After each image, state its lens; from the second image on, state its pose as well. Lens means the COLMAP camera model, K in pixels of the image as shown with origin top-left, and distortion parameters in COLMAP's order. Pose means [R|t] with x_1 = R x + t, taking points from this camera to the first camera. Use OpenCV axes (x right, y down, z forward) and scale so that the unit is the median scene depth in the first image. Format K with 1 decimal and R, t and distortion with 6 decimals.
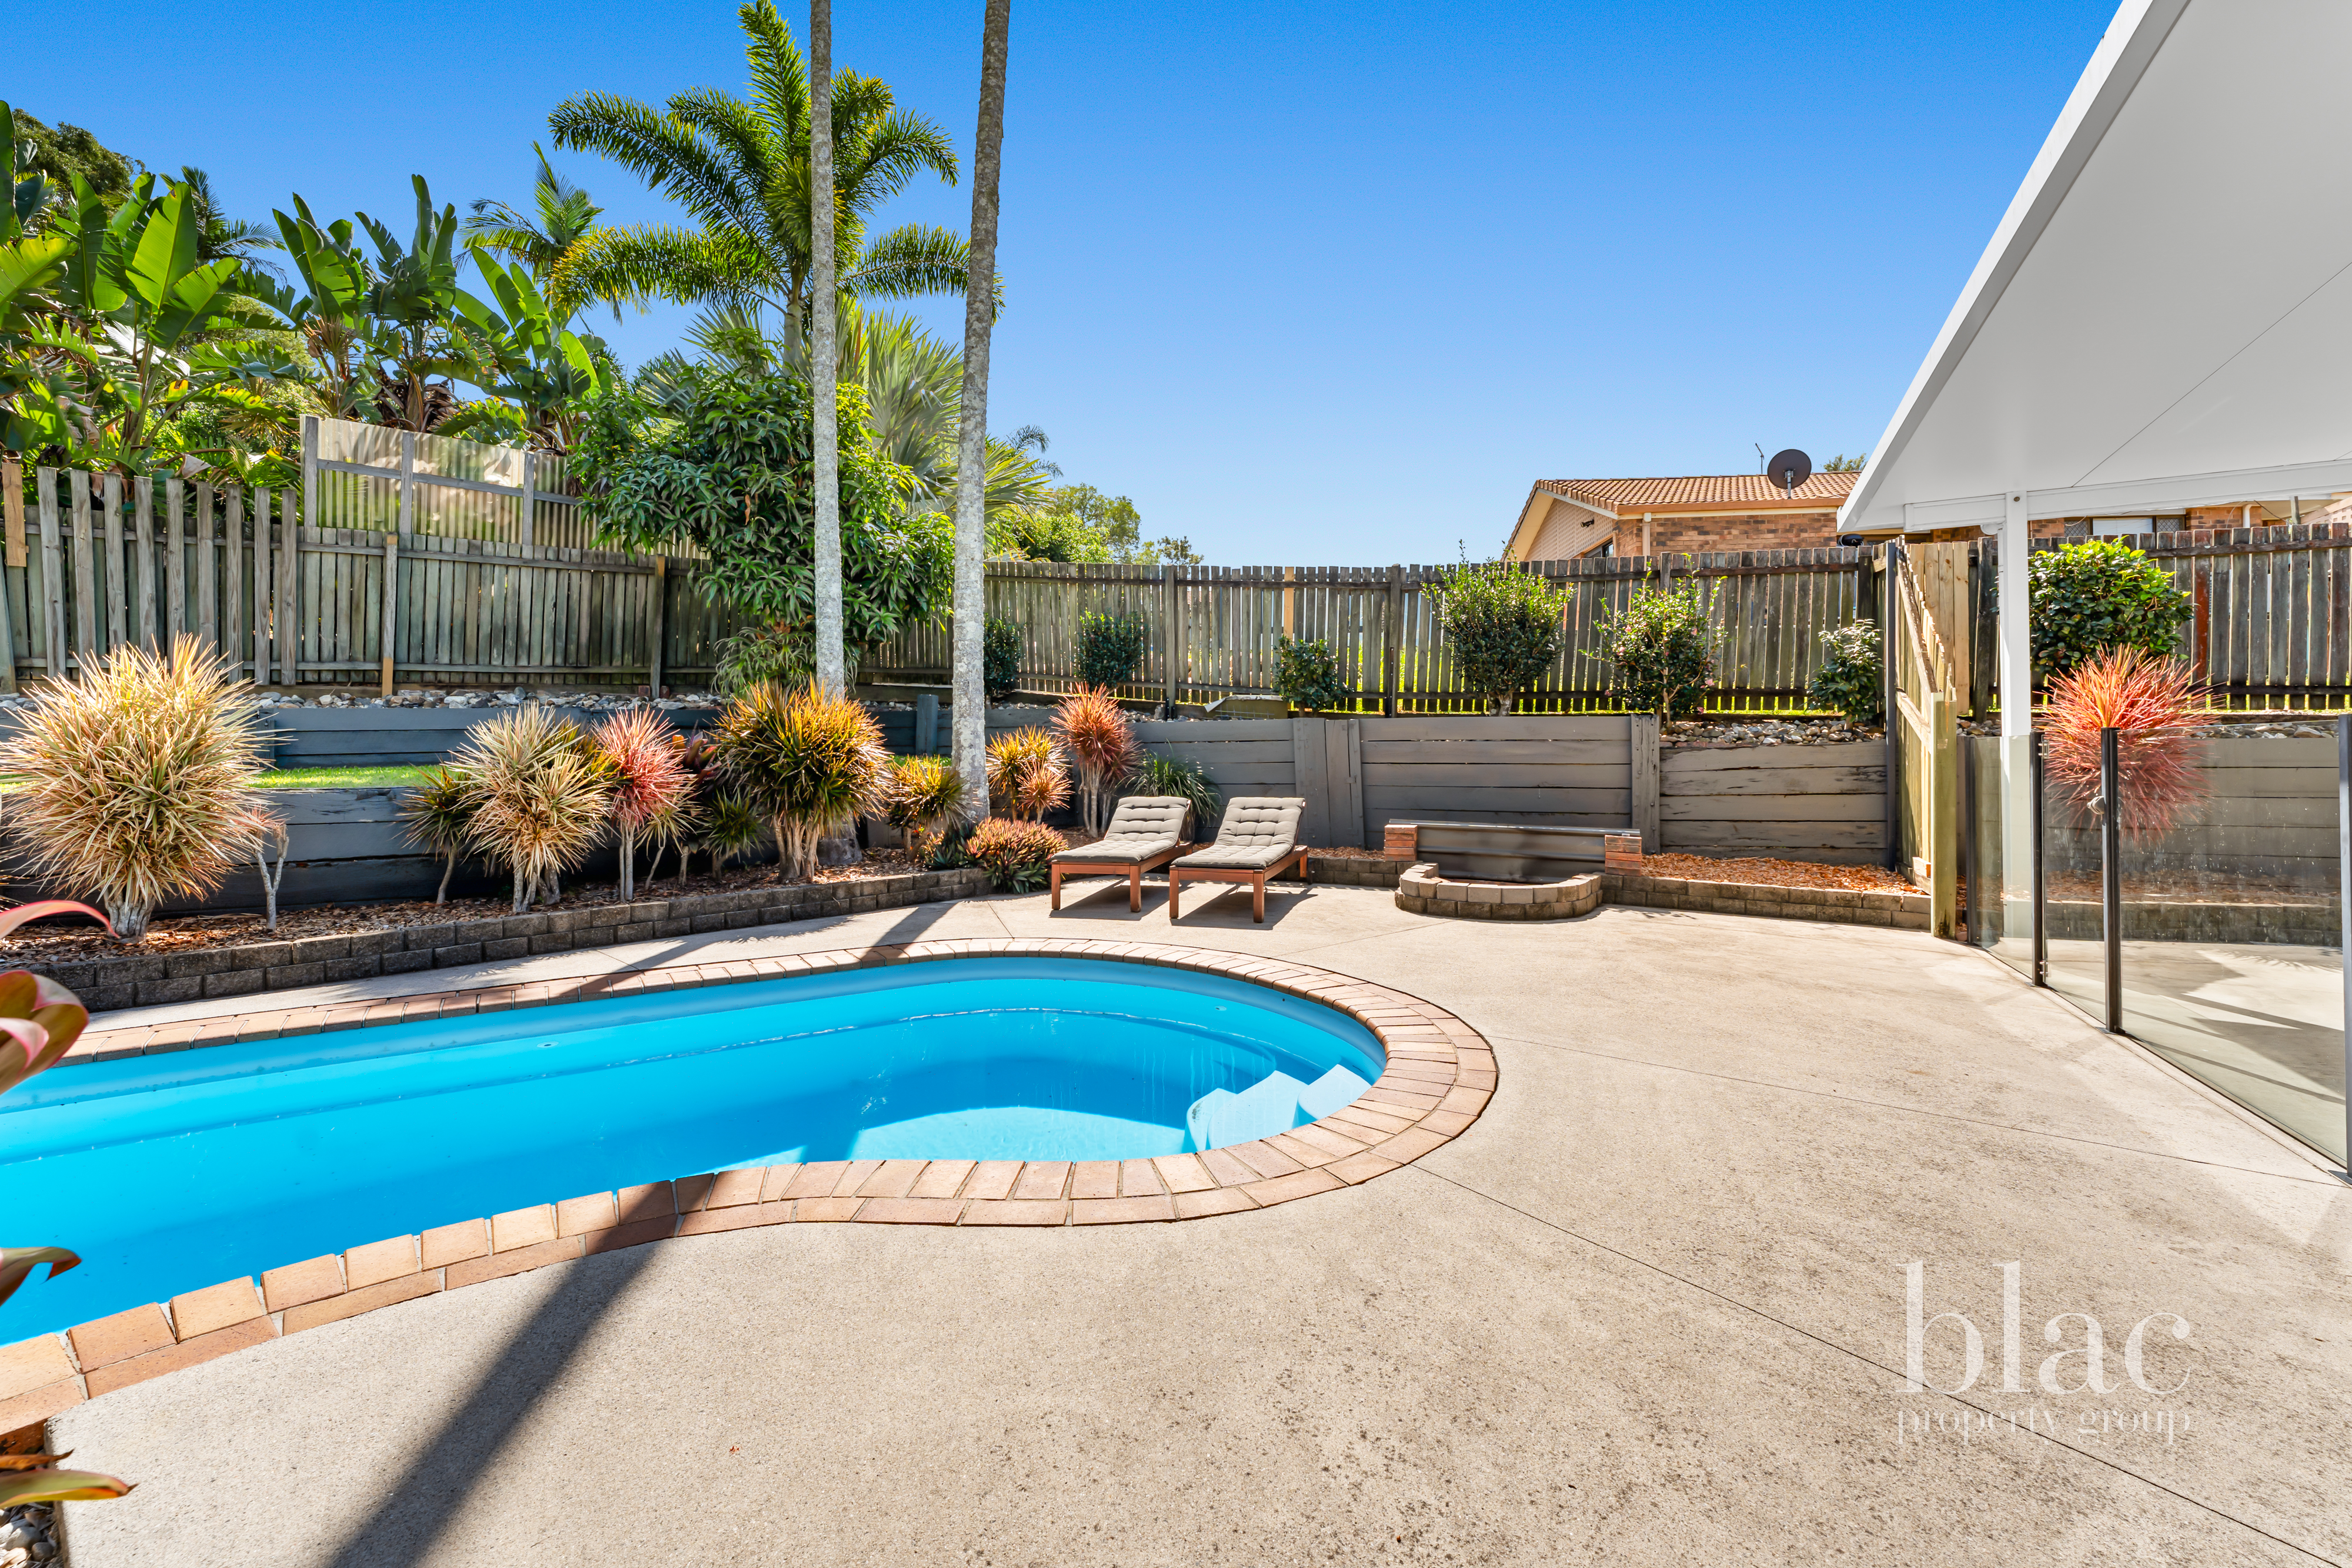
lens RADIAL K [[966.9, 0, 1163.9], [0, 966.9, 749.7], [0, 0, 1]] dist [-0.000284, -0.000004]
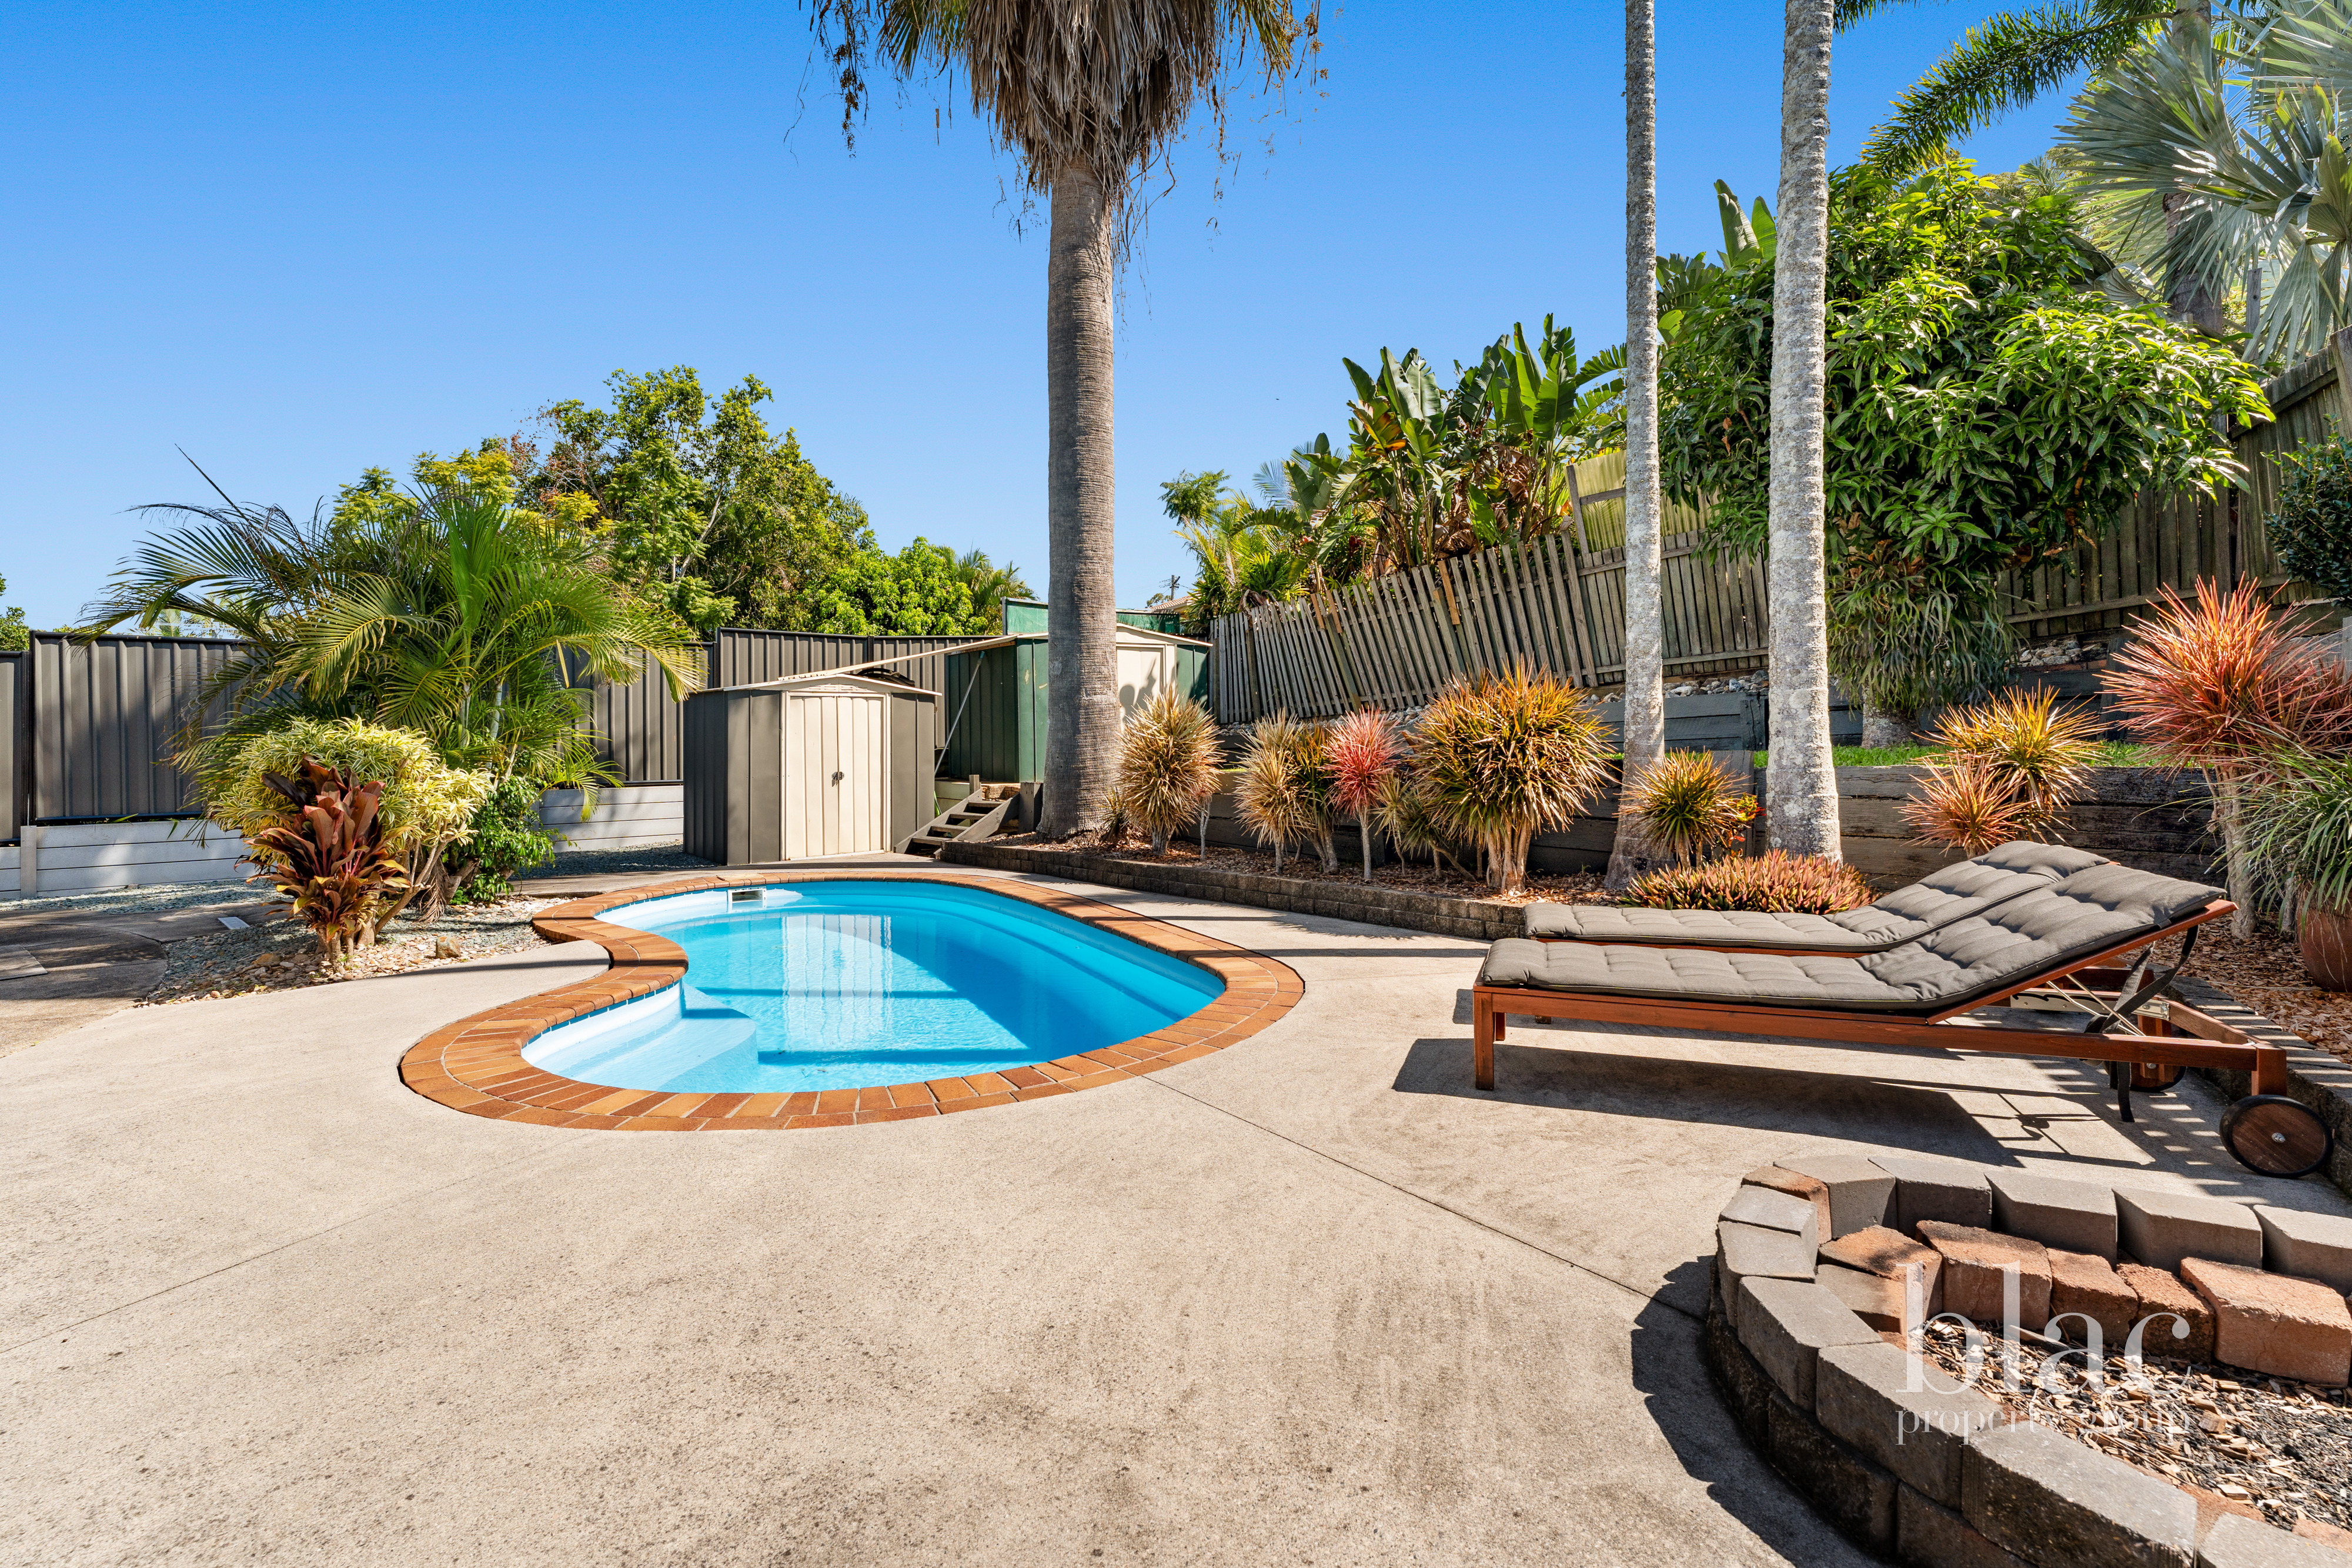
lens RADIAL K [[1041.9, 0, 1167.9], [0, 1041.9, 750.6], [0, 0, 1]] dist [-0.008241, 0.000414]
pose [[-0.107332, 0.005927, -0.994206, 0.402185], [0.018344, 0.999824, 0.003981, -0.001800], [0.994054, -0.017810, -0.107422, 0.547279]]
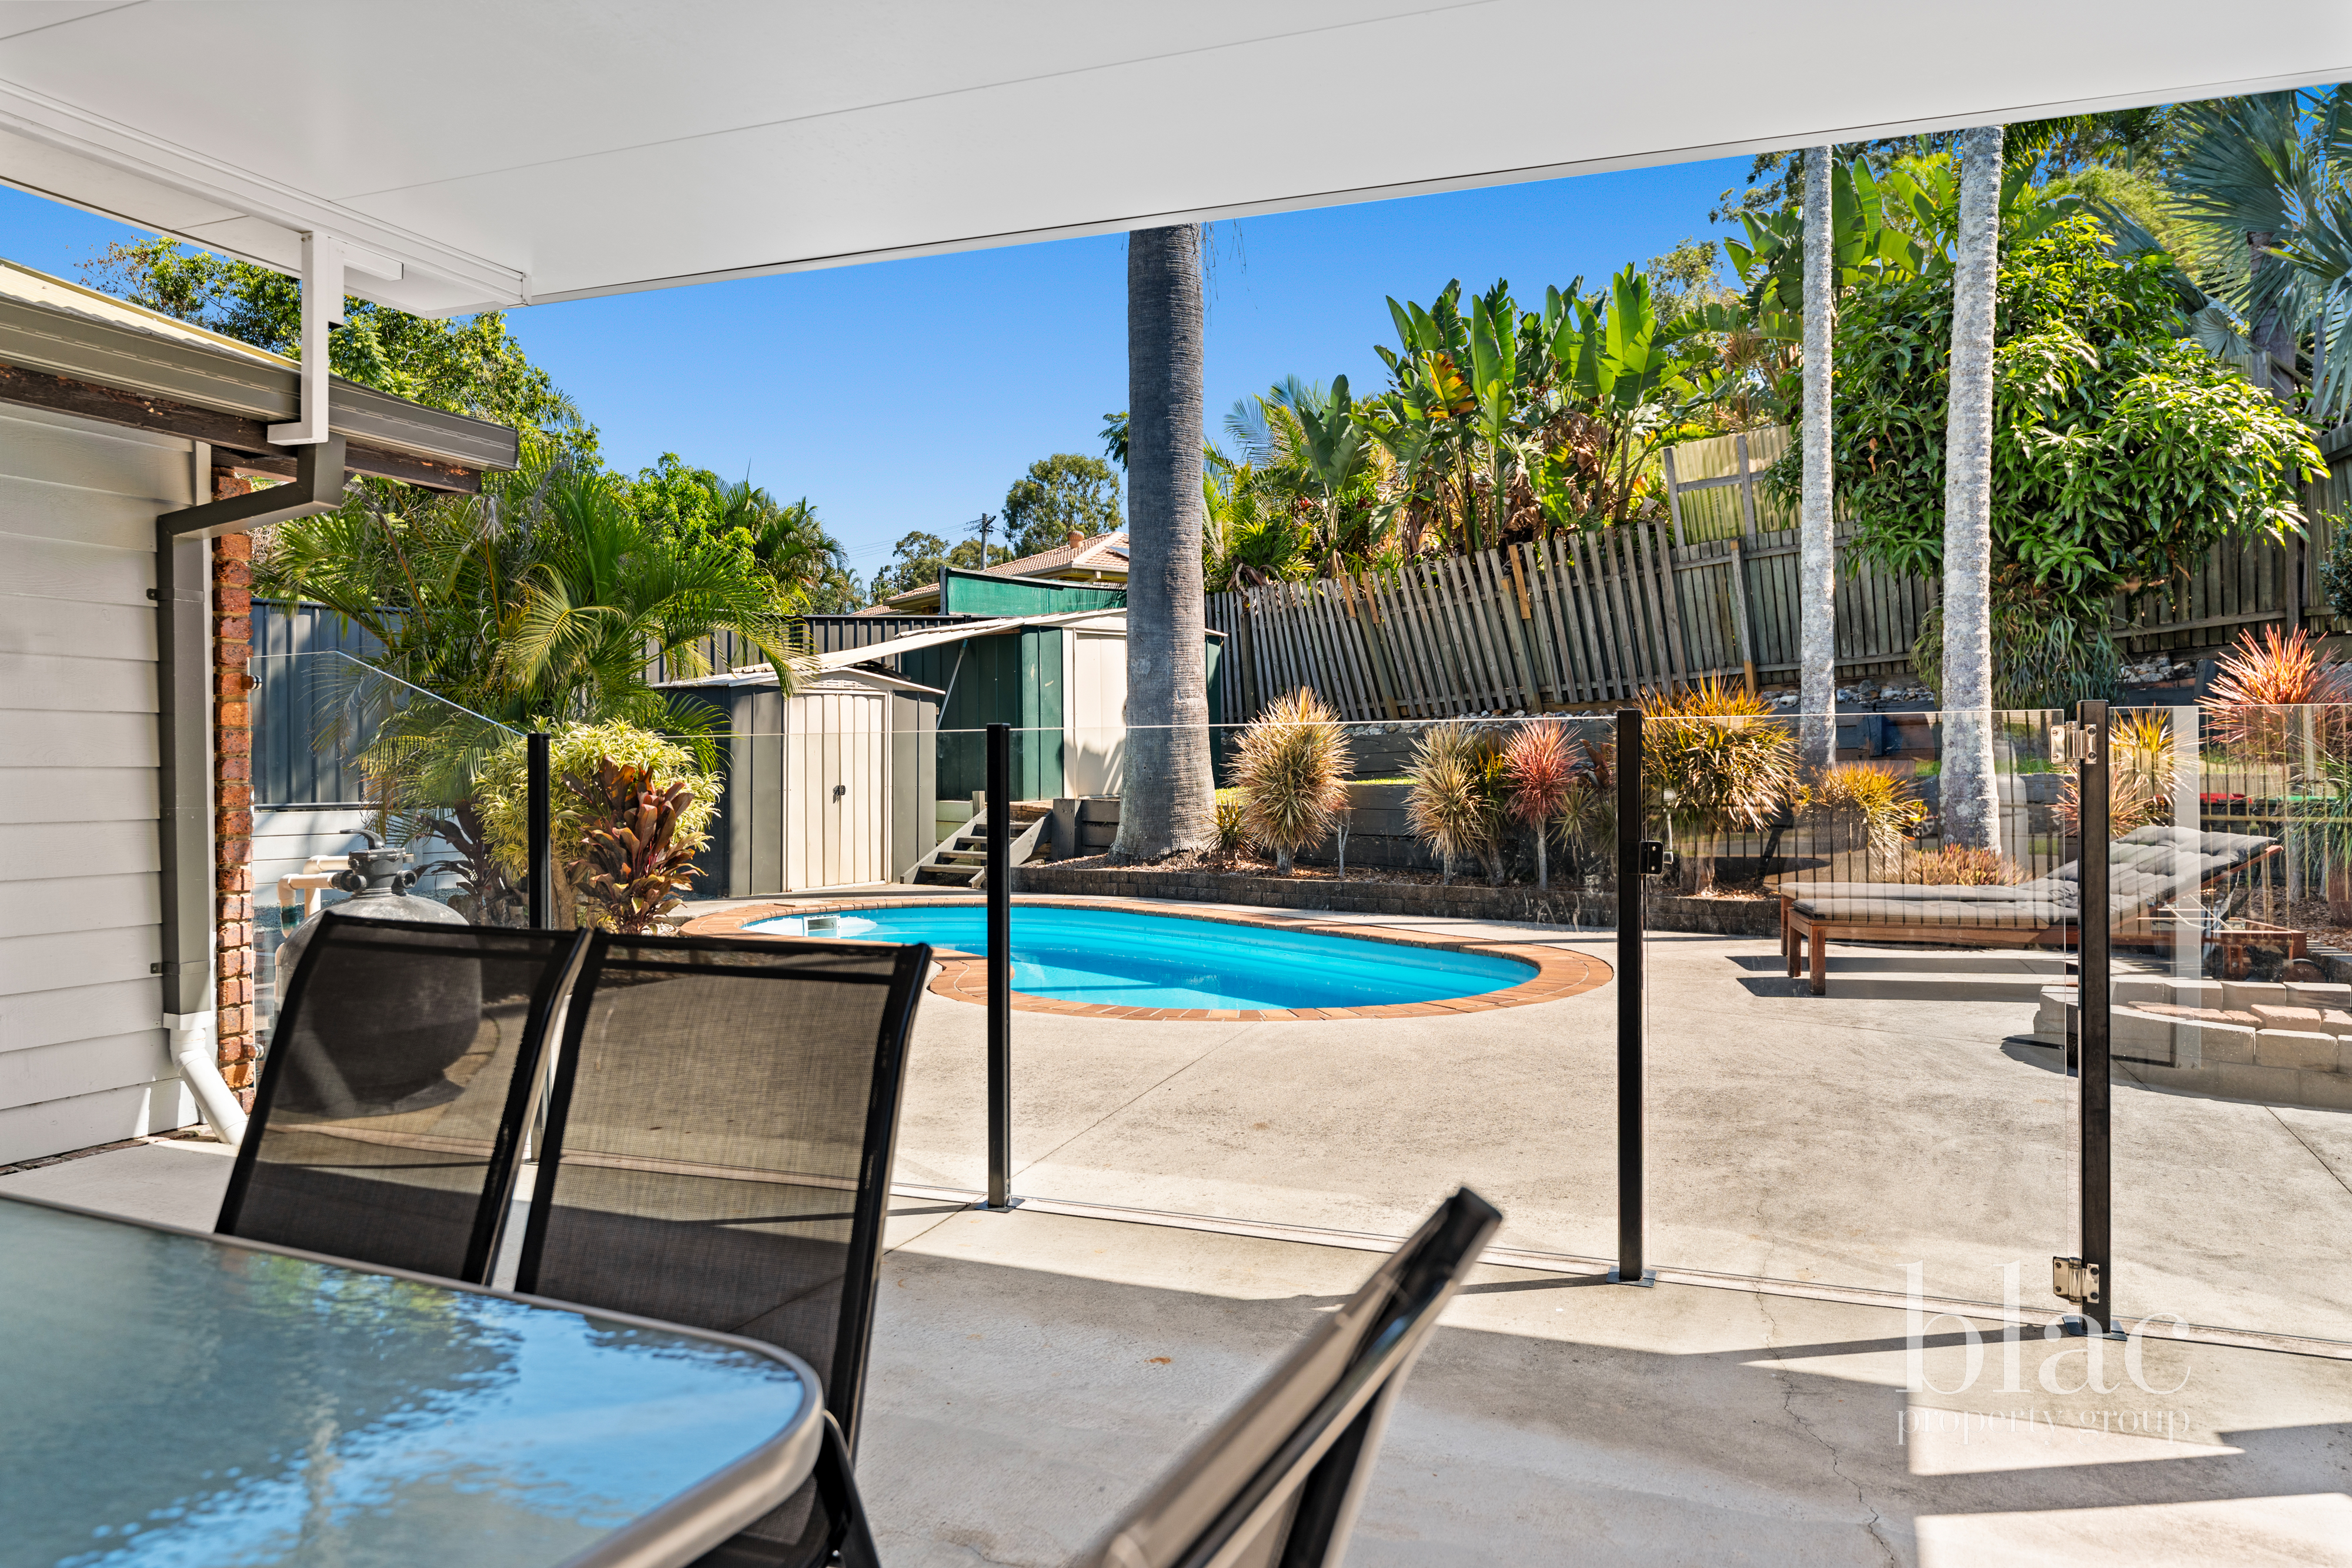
lens RADIAL K [[1578.5, 0, 1166.9], [0, 1578.5, 791.7], [0, 0, 1]] dist [-0.004813, -0.001642]
pose [[0.061639, 0.018698, -0.997923, 0.746316], [0.012907, 0.999726, 0.019529, 0.000805], [0.998015, -0.014084, 0.061381, 0.277810]]
